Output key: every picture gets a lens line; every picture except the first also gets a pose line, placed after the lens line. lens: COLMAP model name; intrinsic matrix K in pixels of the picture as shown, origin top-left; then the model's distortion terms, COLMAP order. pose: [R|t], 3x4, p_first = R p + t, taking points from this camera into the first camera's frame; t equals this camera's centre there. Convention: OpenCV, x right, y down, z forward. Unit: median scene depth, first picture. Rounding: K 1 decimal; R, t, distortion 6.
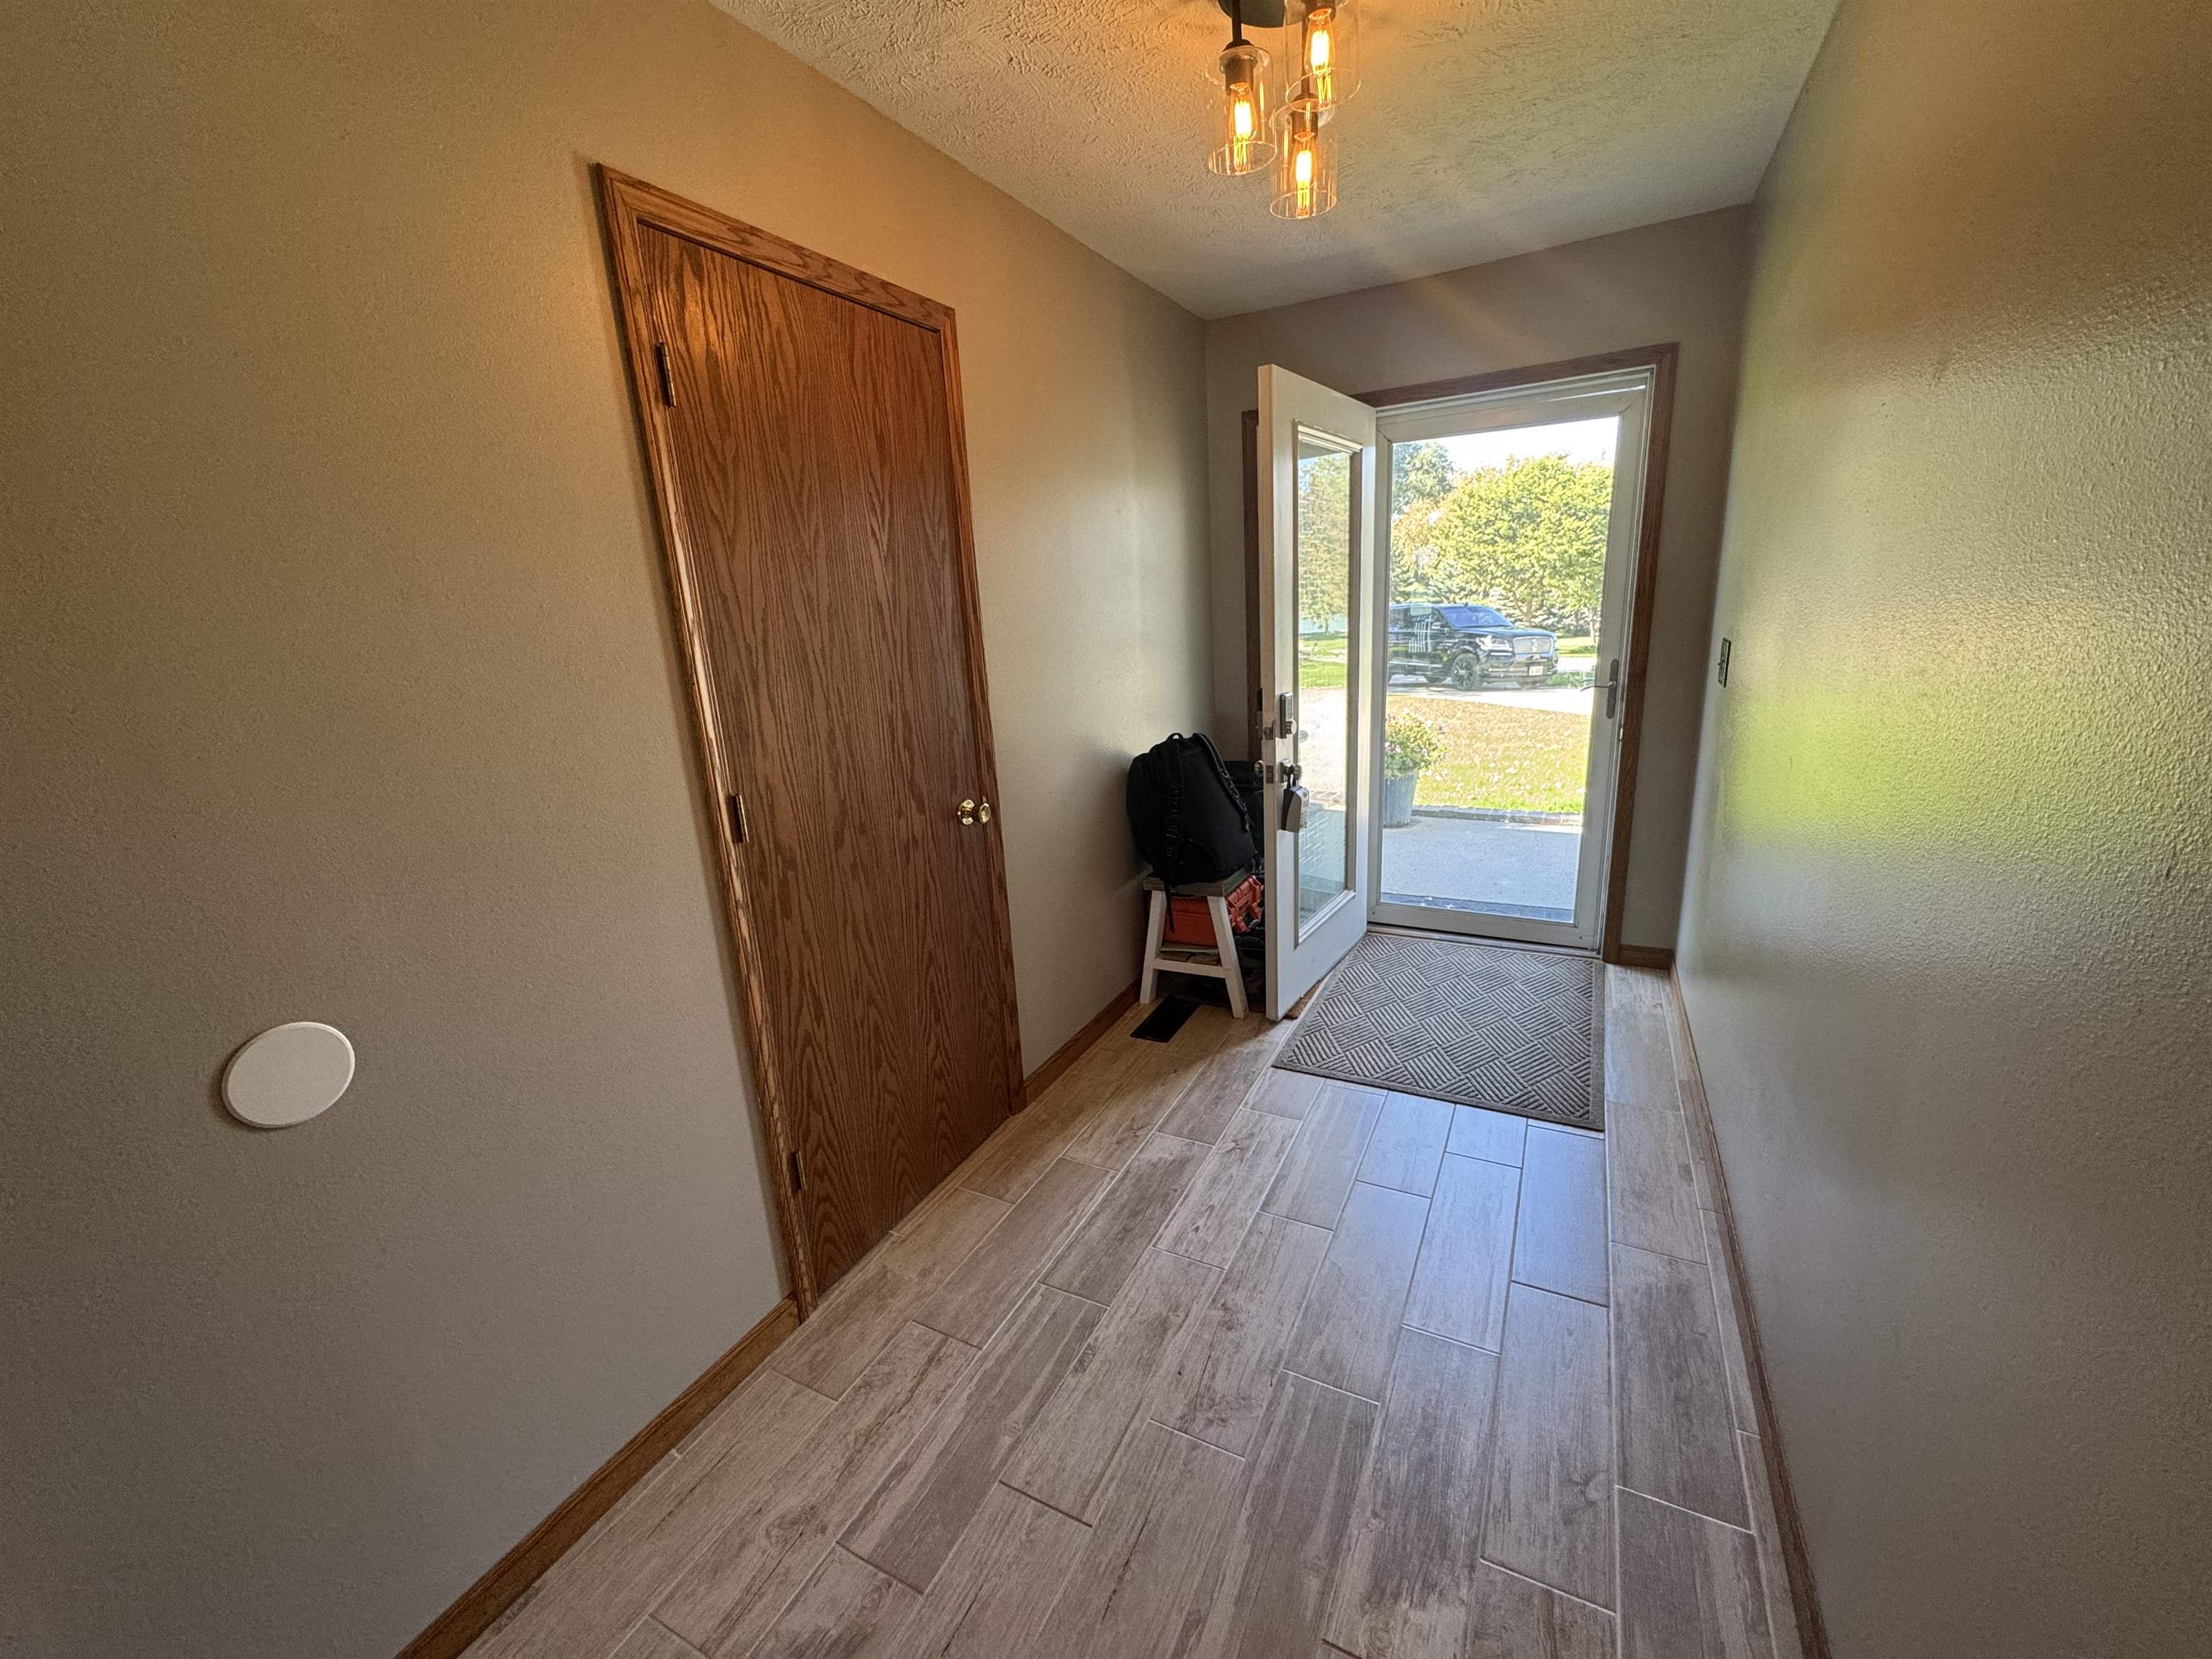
lens RADIAL K [[880.0, 0, 1106.0], [0, 880.0, 829.5], [0, 0, 1]] dist [-0.003845, 0.000799]
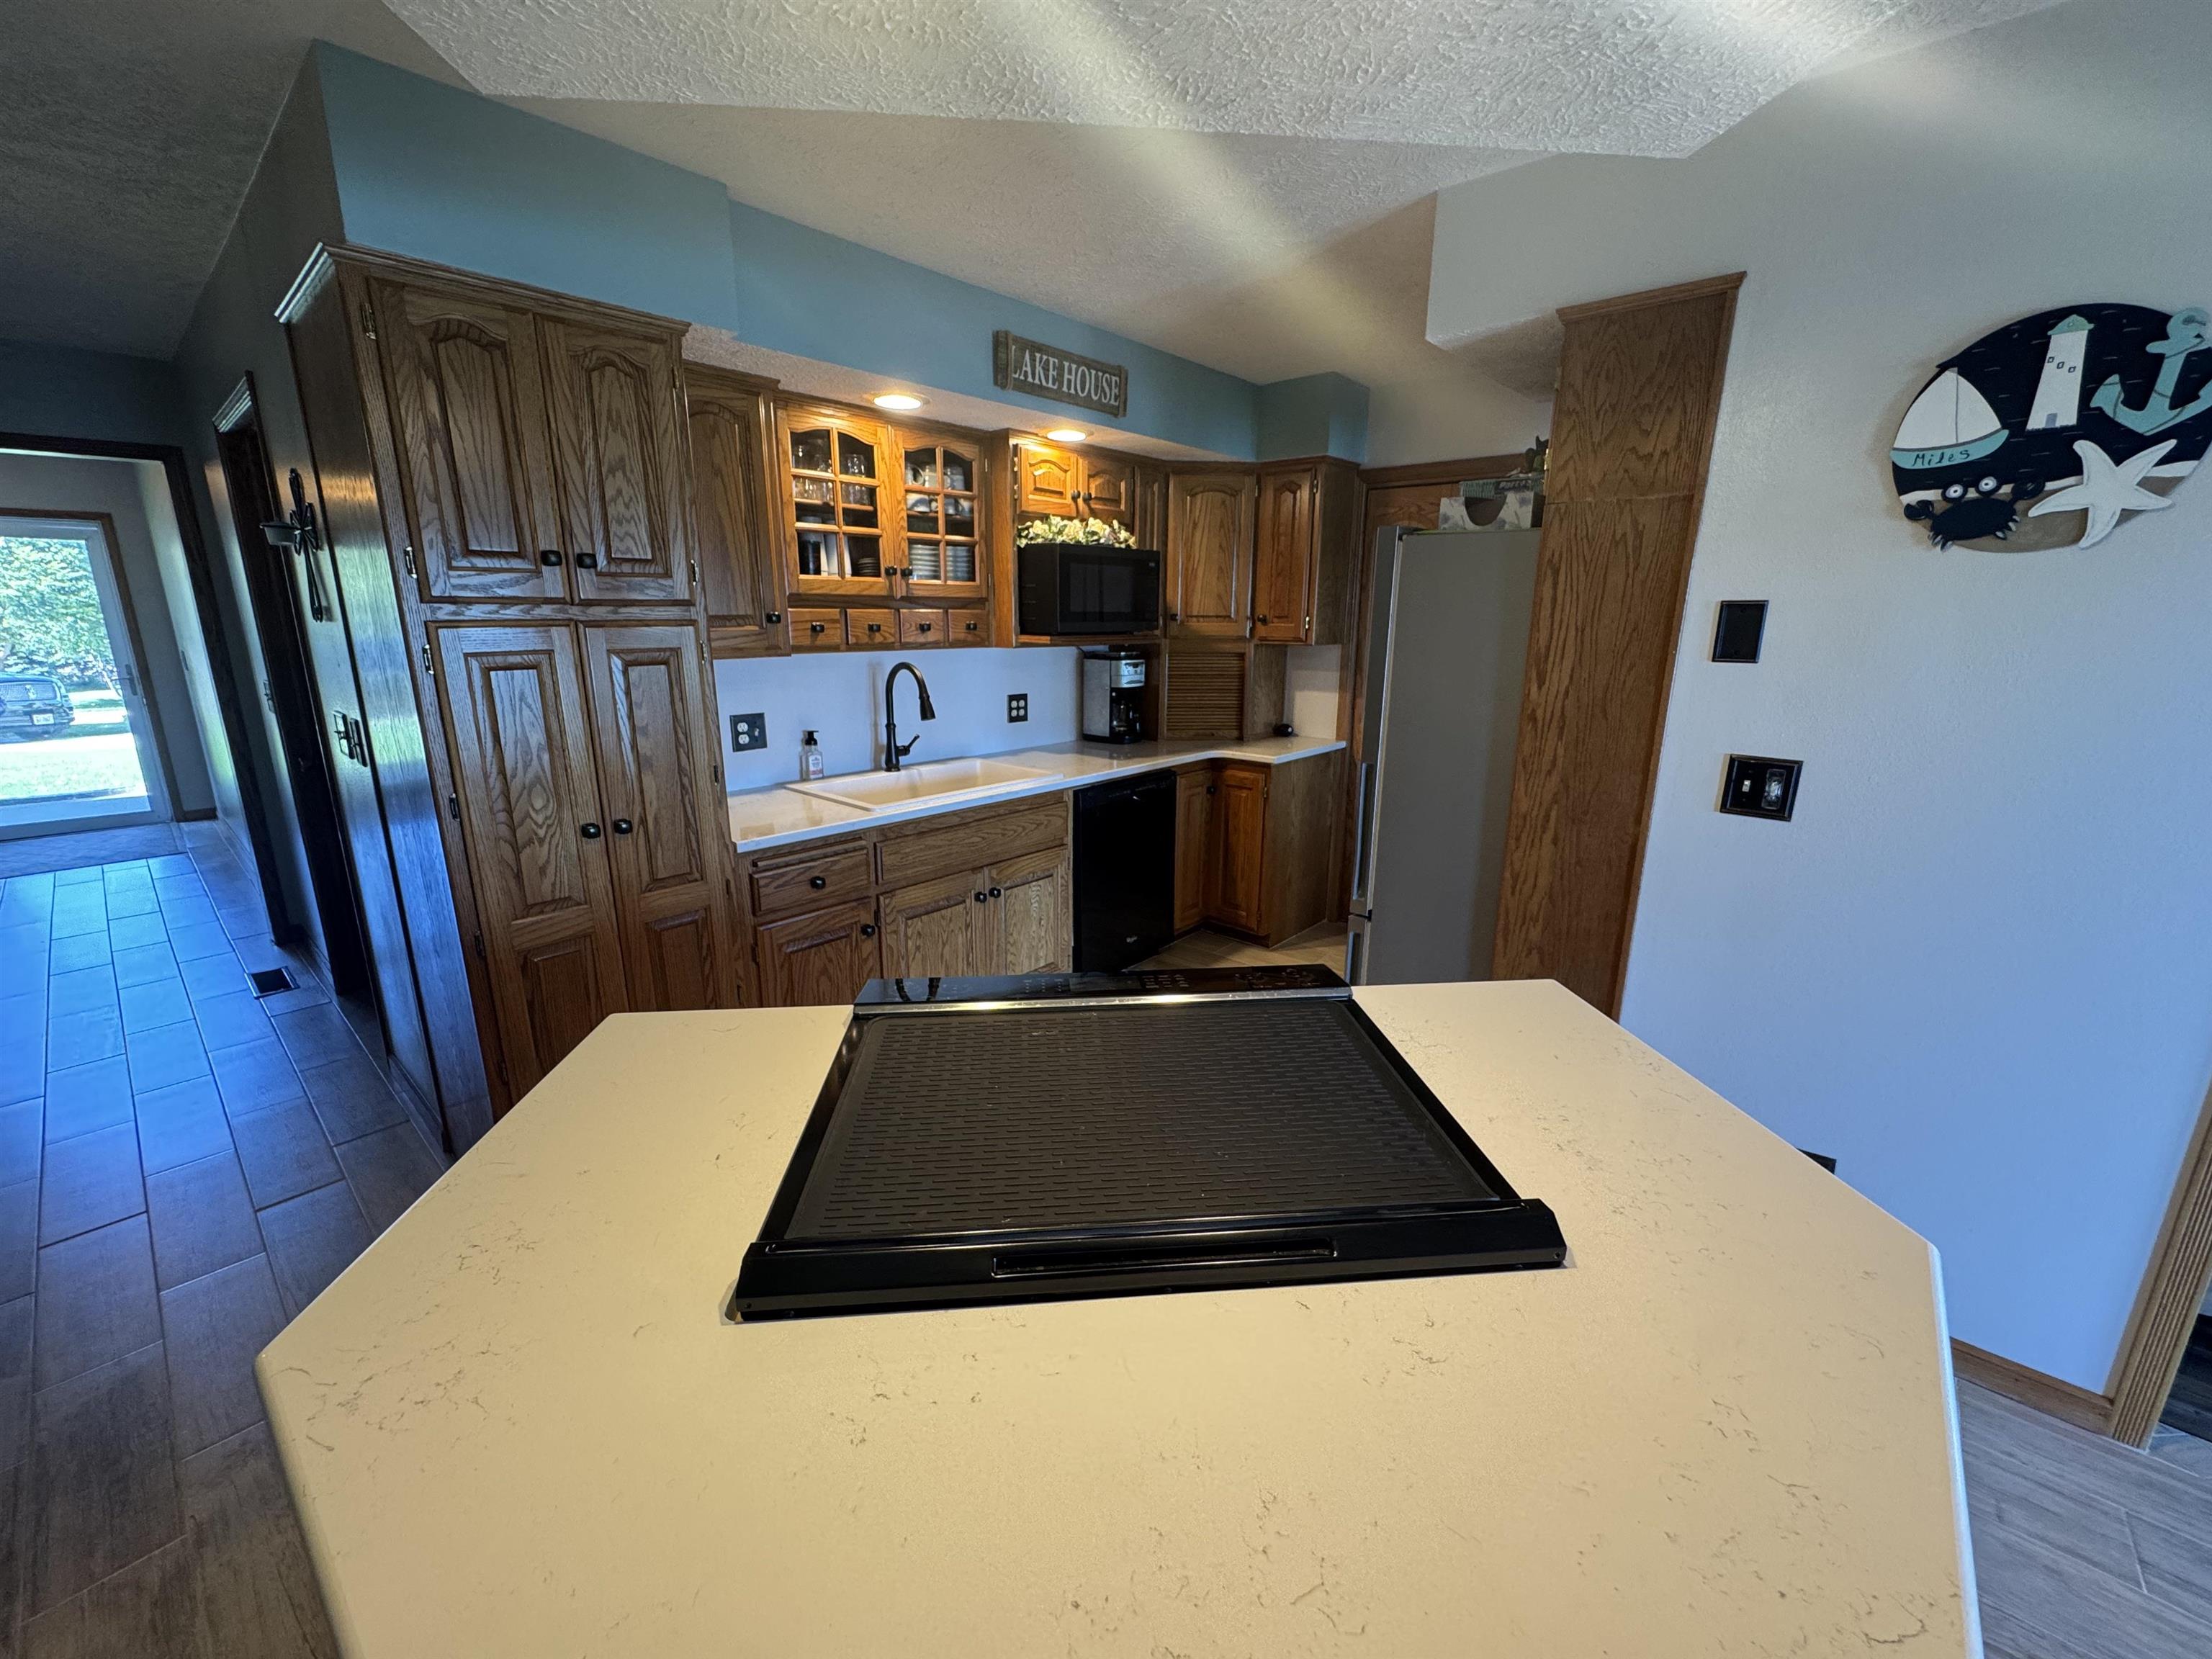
lens RADIAL K [[880.0, 0, 1106.0], [0, 880.0, 829.5], [0, 0, 1]] dist [-0.003845, 0.000799]
pose [[0.230817, -0.176171, 0.956915, -0.109372], [0.230289, 0.965420, 0.122189, 0.054327], [-0.945352, 0.192164, 0.263406, -0.193357]]
